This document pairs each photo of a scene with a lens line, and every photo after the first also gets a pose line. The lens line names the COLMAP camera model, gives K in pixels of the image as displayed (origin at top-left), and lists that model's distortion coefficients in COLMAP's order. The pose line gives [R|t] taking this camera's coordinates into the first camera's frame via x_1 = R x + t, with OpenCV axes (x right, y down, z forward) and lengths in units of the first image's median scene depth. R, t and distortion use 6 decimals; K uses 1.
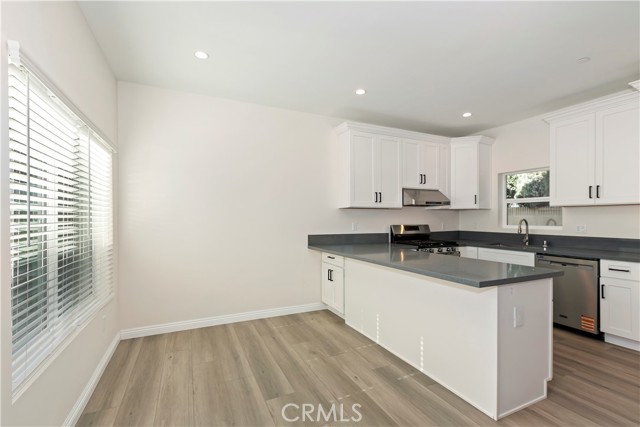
lens RADIAL K [[292.7, 0, 320.4], [0, 292.7, 217.2], [0, 0, 1]] dist [-0.001338, -0.000338]
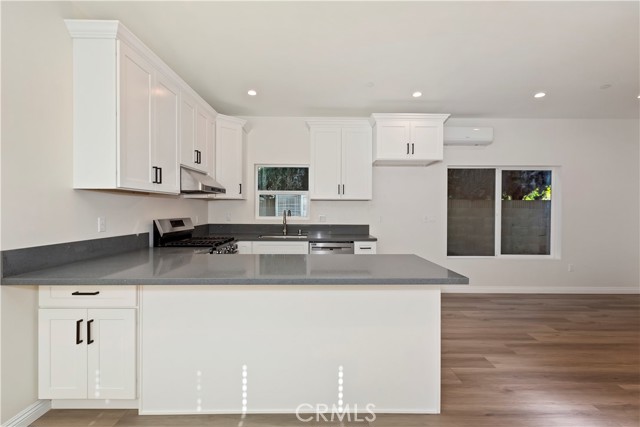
lens RADIAL K [[292.5, 0, 321.5], [0, 292.5, 211.4], [0, 0, 1]] dist [0.001113, 0.000216]
pose [[0.415690, -0.003945, 0.909498, -0.212396], [-0.007569, 0.999941, 0.007797, 0.000296], [-0.909475, -0.010125, 0.415636, 0.429929]]
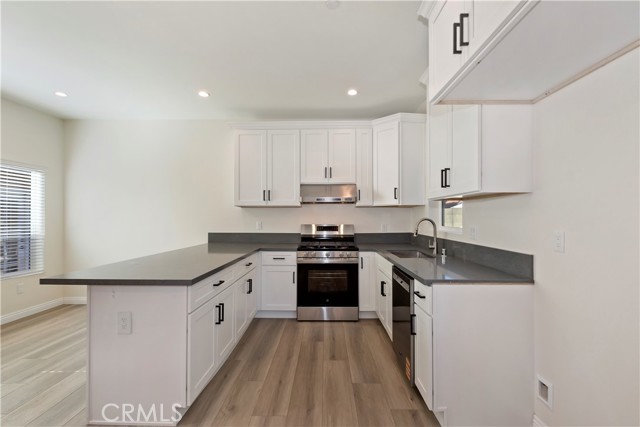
lens RADIAL K [[295.4, 0, 320.0], [0, 295.4, 213.5], [0, 0, 1]] dist [-0.000832, -0.000196]
pose [[0.895582, -0.005581, -0.444861, 0.775434], [0.001697, 0.999957, -0.009127, 0.001176], [0.444892, 0.007419, 0.895553, 0.206544]]
